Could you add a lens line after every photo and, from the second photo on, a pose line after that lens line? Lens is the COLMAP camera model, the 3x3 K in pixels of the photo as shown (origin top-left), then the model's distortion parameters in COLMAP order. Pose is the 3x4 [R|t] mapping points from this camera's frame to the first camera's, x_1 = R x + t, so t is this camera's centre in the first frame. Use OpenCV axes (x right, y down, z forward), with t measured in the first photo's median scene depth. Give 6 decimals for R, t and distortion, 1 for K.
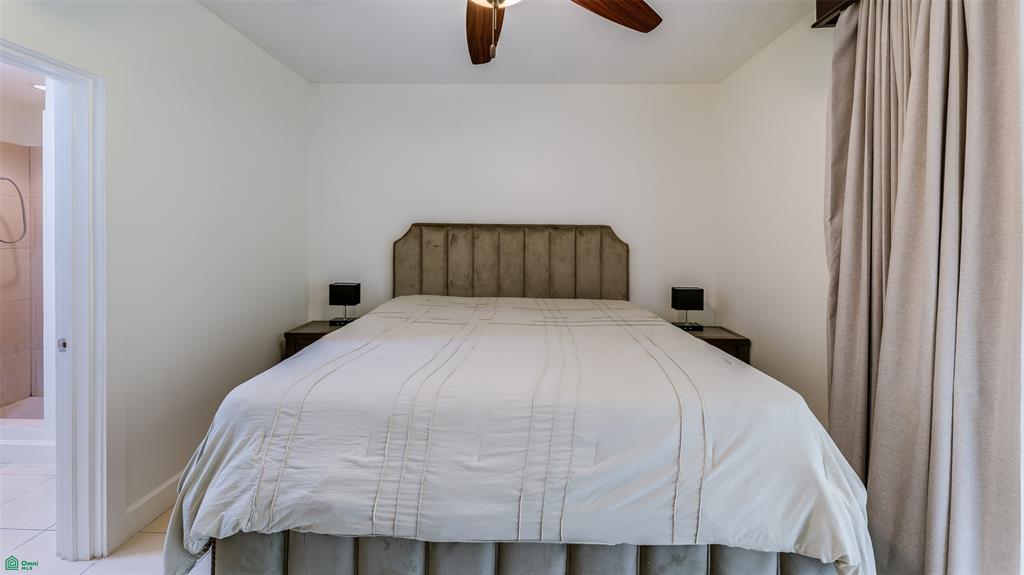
lens RADIAL K [[410.9, 0, 510.9], [0, 410.9, 241.5], [0, 0, 1]] dist [0.000152, -0.000094]
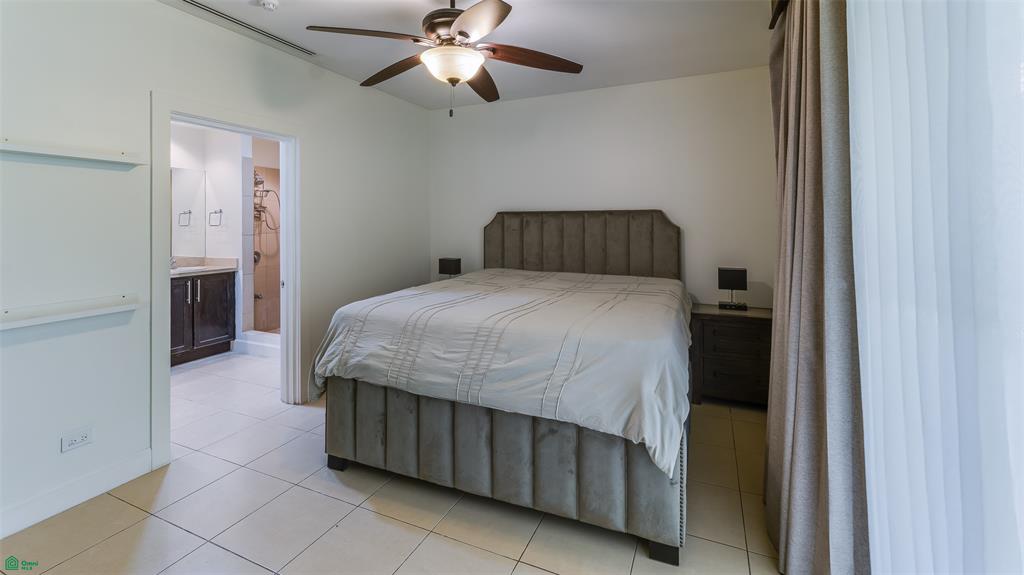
lens RADIAL K [[424.3, 0, 518.5], [0, 424.3, 223.1], [0, 0, 1]] dist [0.001408, 0.000106]
pose [[0.923197, -0.012577, -0.384121, 0.347841], [0.008594, 0.999890, -0.012086, 0.007350], [0.384231, 0.007856, 0.923204, -0.195745]]
